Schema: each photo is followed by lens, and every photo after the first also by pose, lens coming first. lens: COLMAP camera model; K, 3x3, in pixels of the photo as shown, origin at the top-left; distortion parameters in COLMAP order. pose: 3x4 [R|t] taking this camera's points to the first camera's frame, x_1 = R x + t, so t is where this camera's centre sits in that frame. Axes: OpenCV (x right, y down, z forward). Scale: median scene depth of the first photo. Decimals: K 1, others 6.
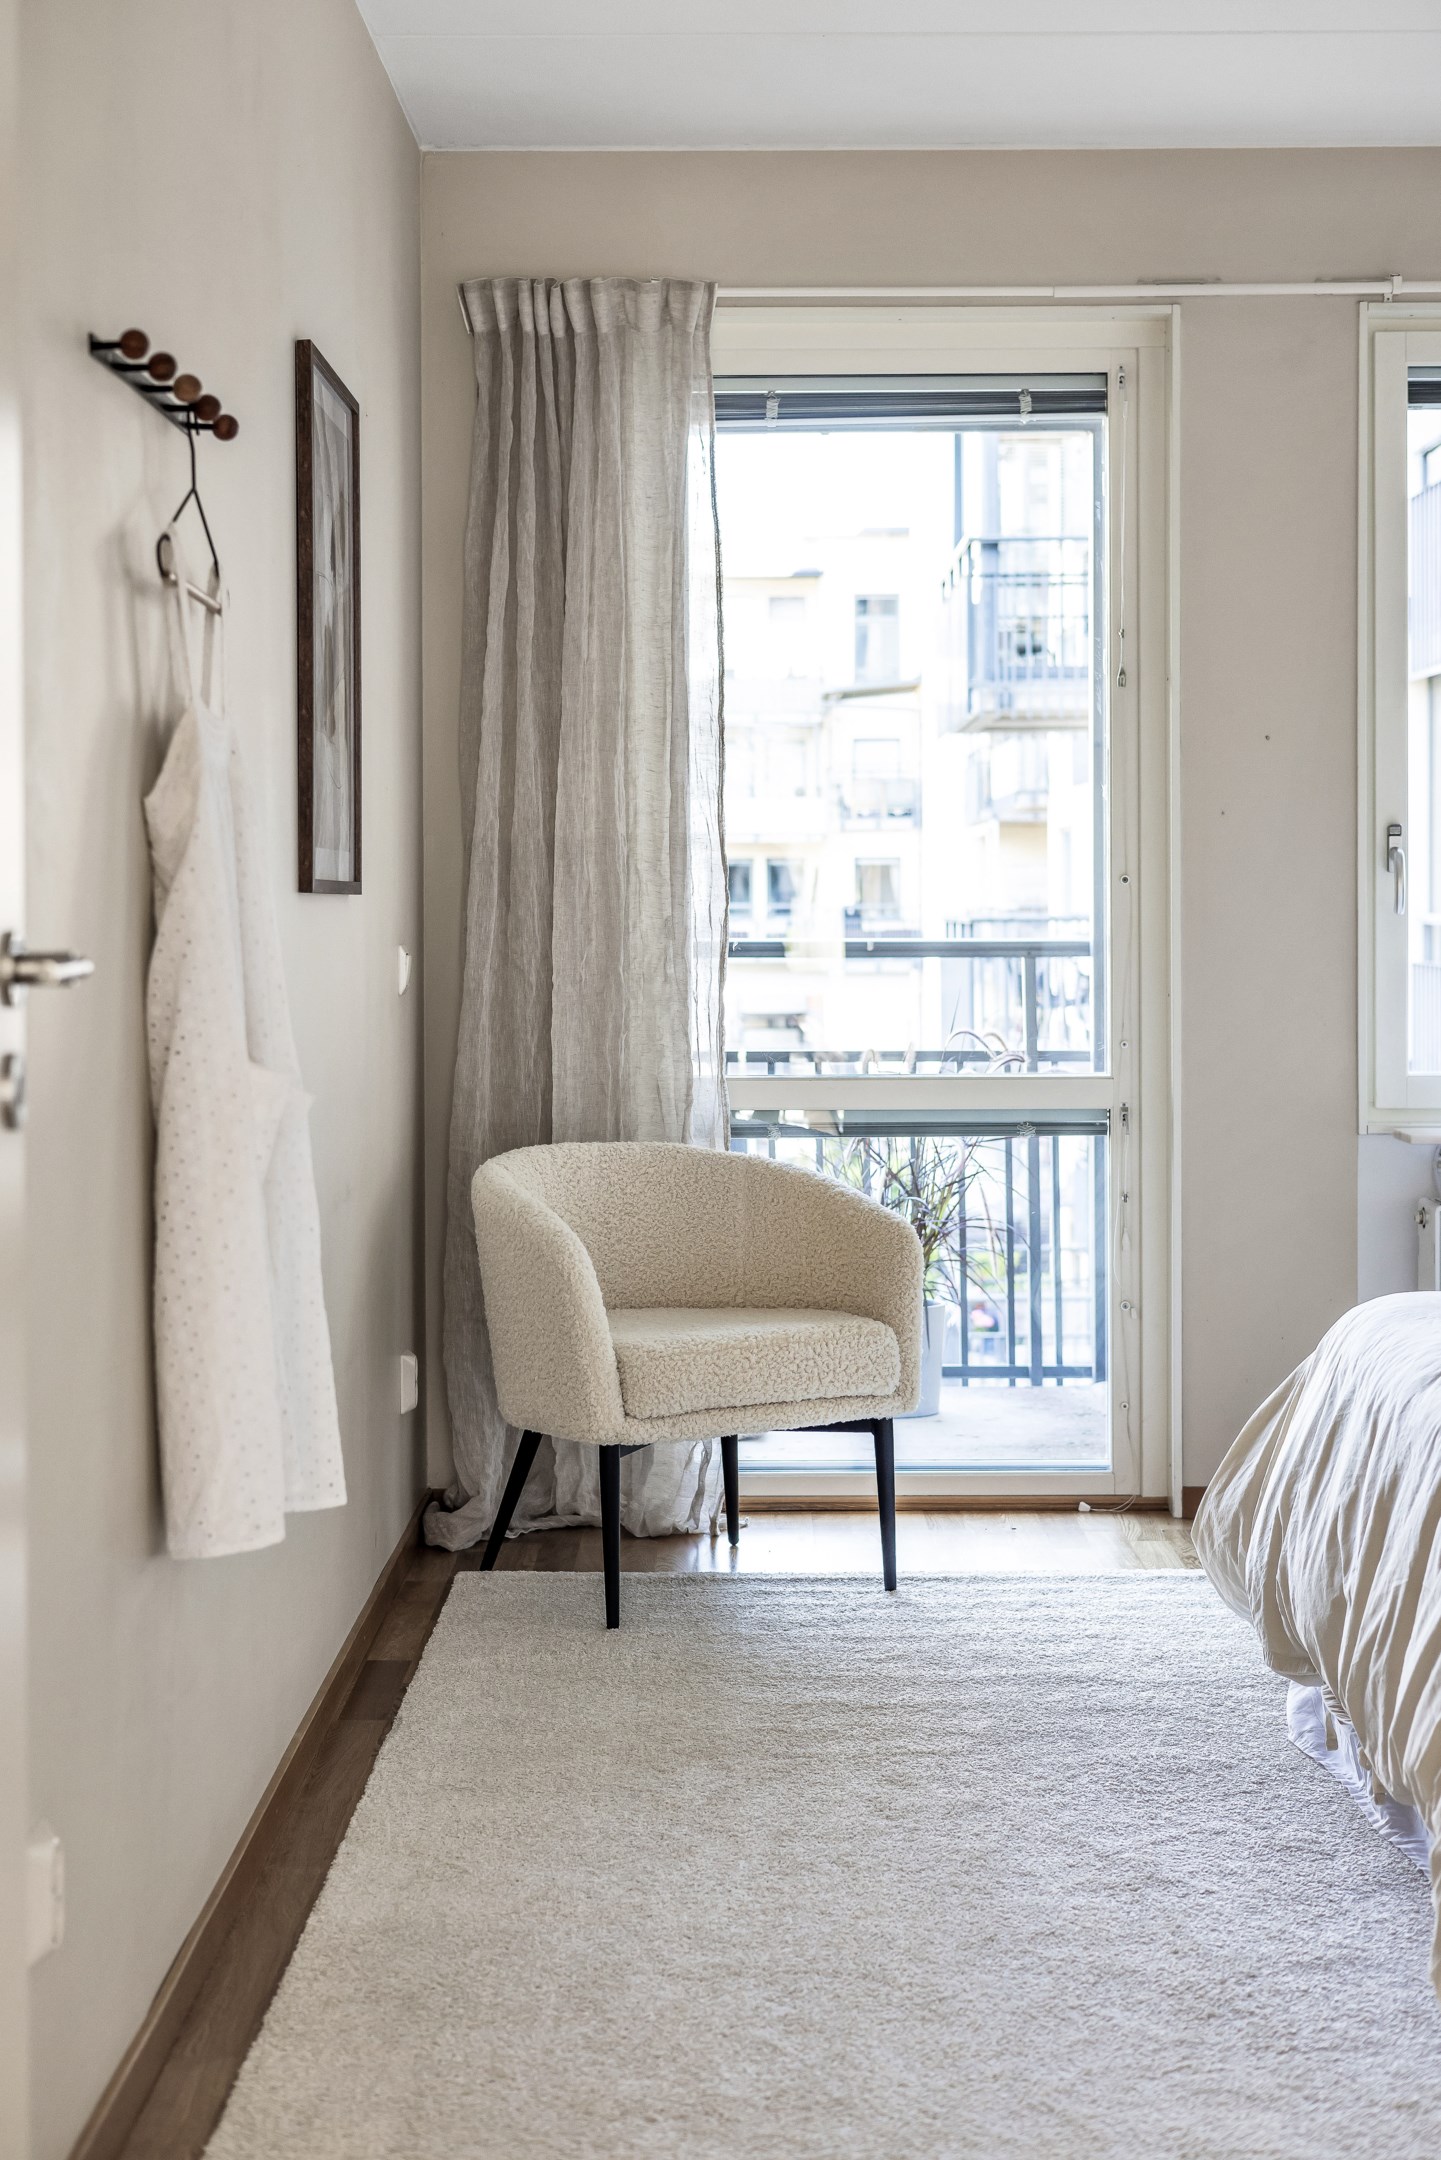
lens RADIAL K [[3105.1, 0, 651.5], [0, 3105.1, 983.6], [0, 0, 1]] dist [-0.013514, 0.081653]
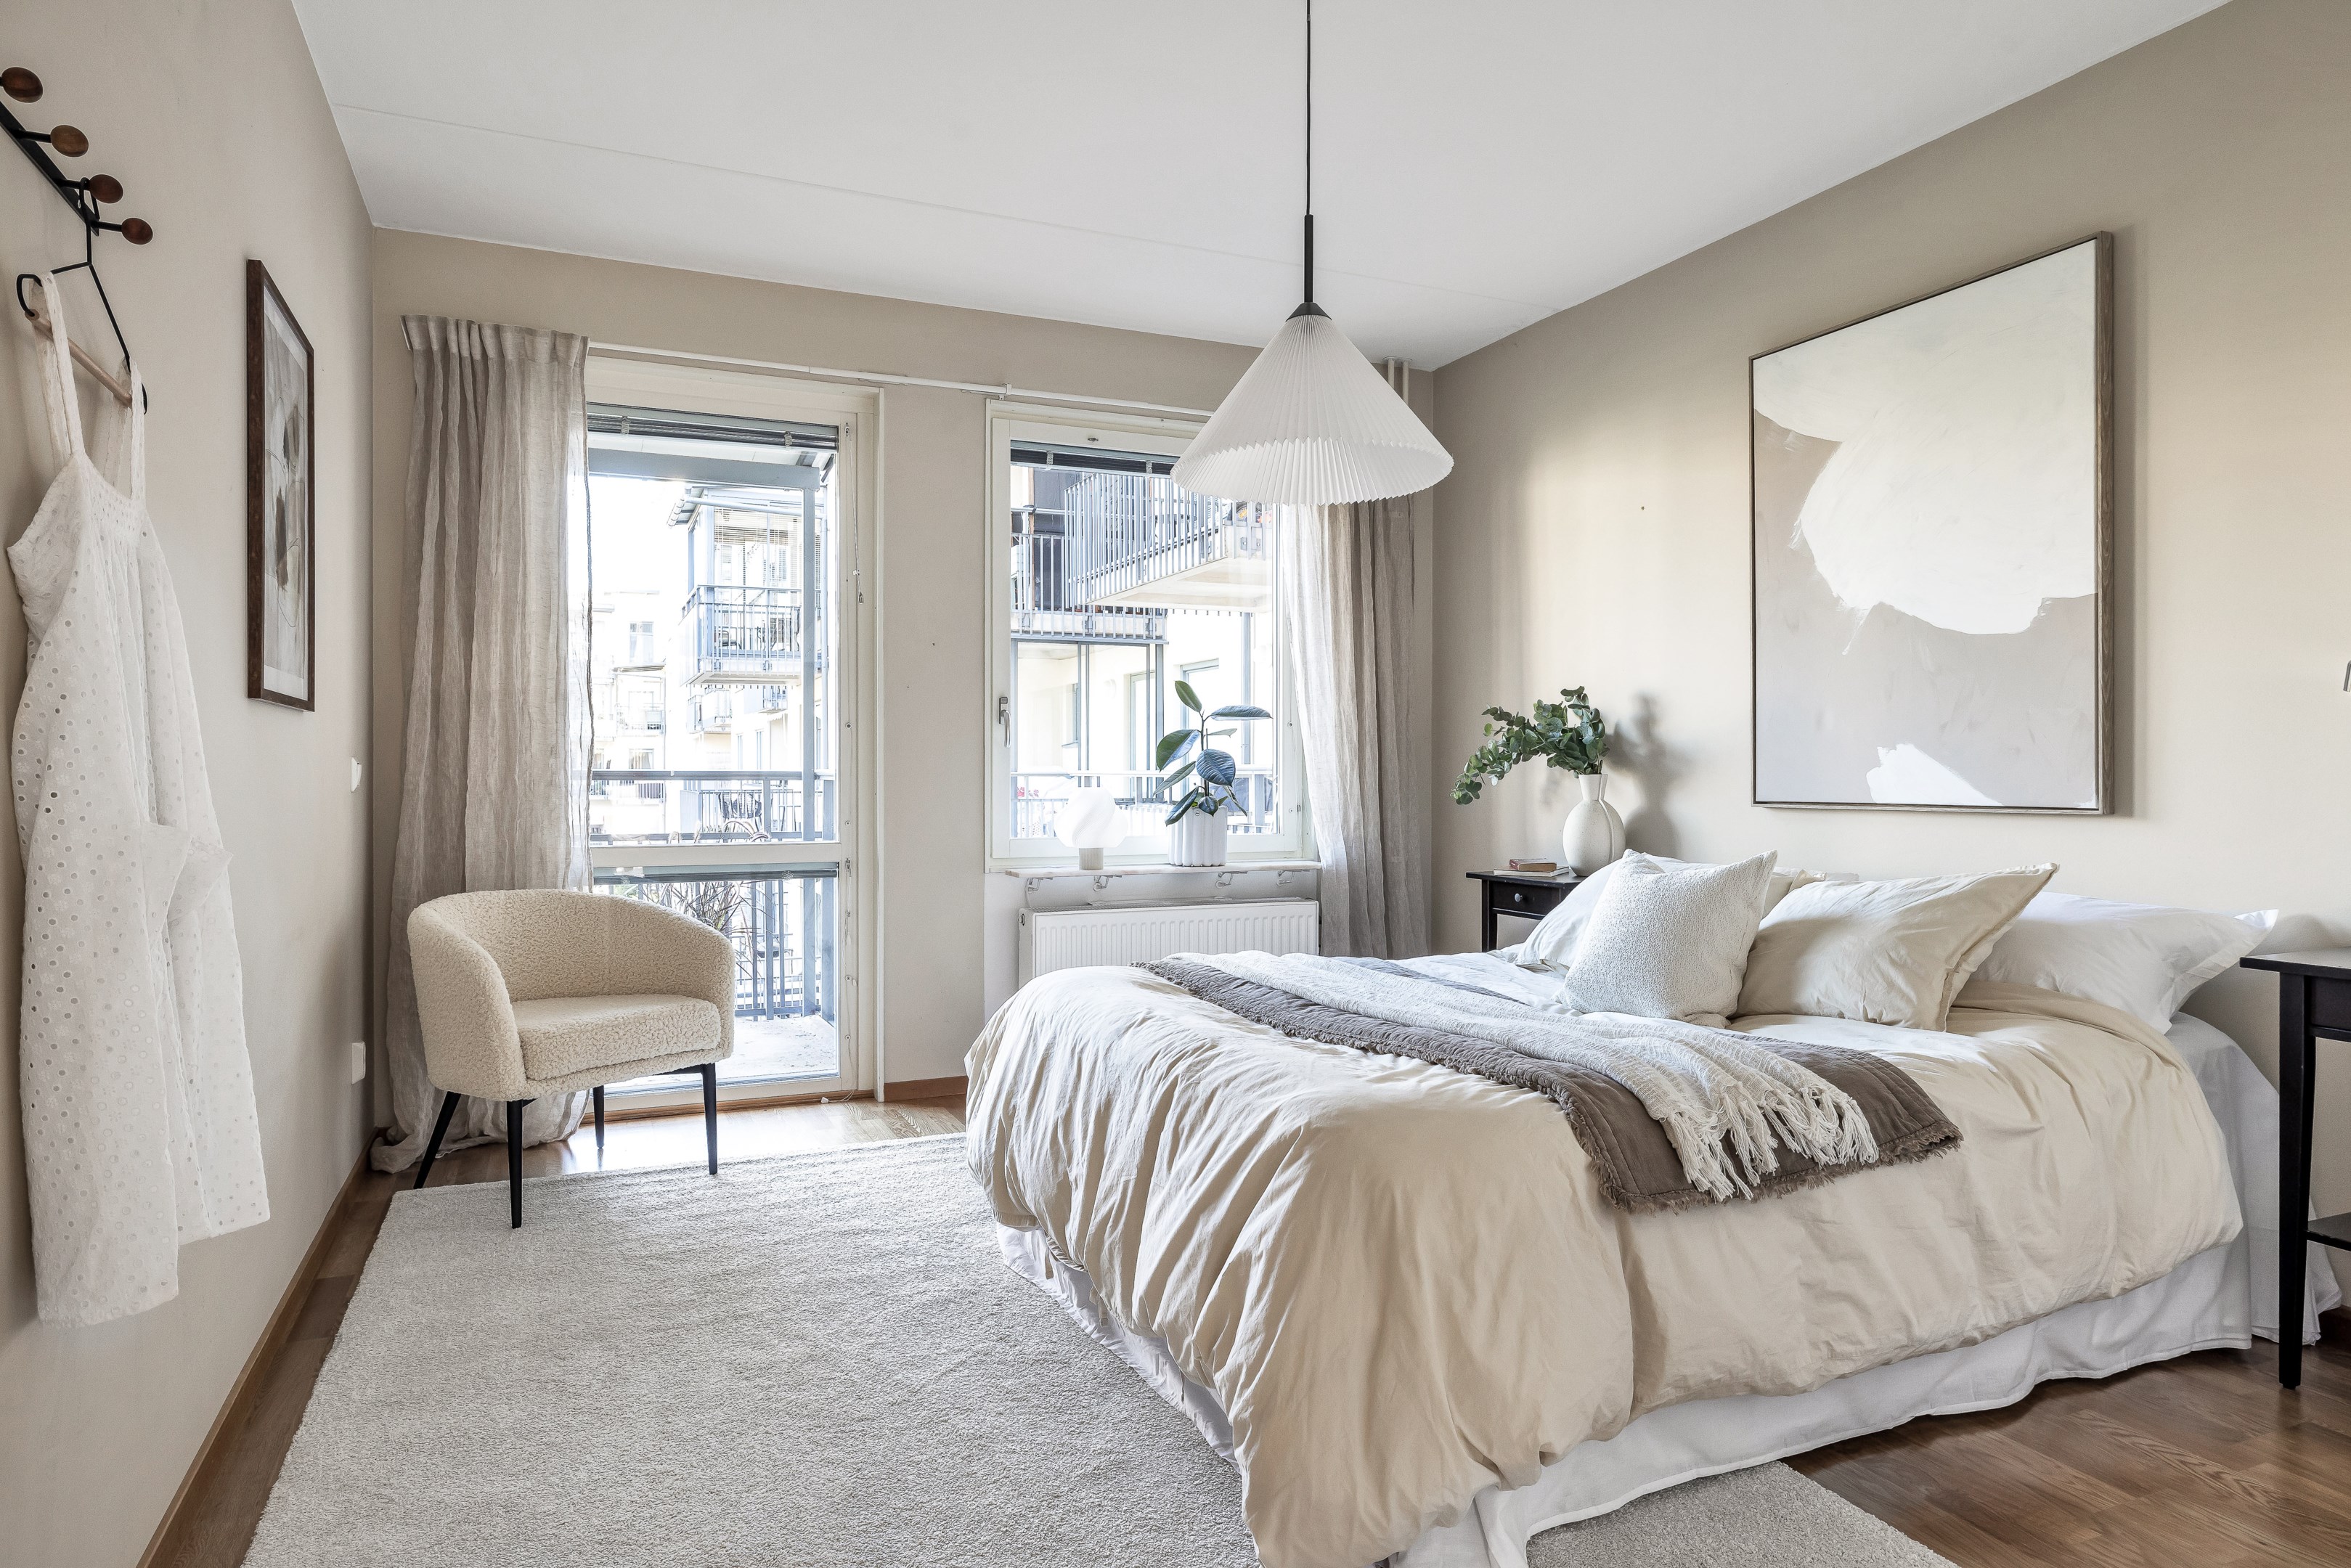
lens RADIAL K [[1406.3, 0, 1175.5], [0, 1406.3, 784.0], [0, 0, 1]] dist [0.000198, -0.000387]
pose [[0.906753, 0.002391, 0.421655, -0.009809], [0.005011, 0.999852, -0.016445, 0.012472], [-0.421632, 0.017025, 0.906607, 0.244044]]
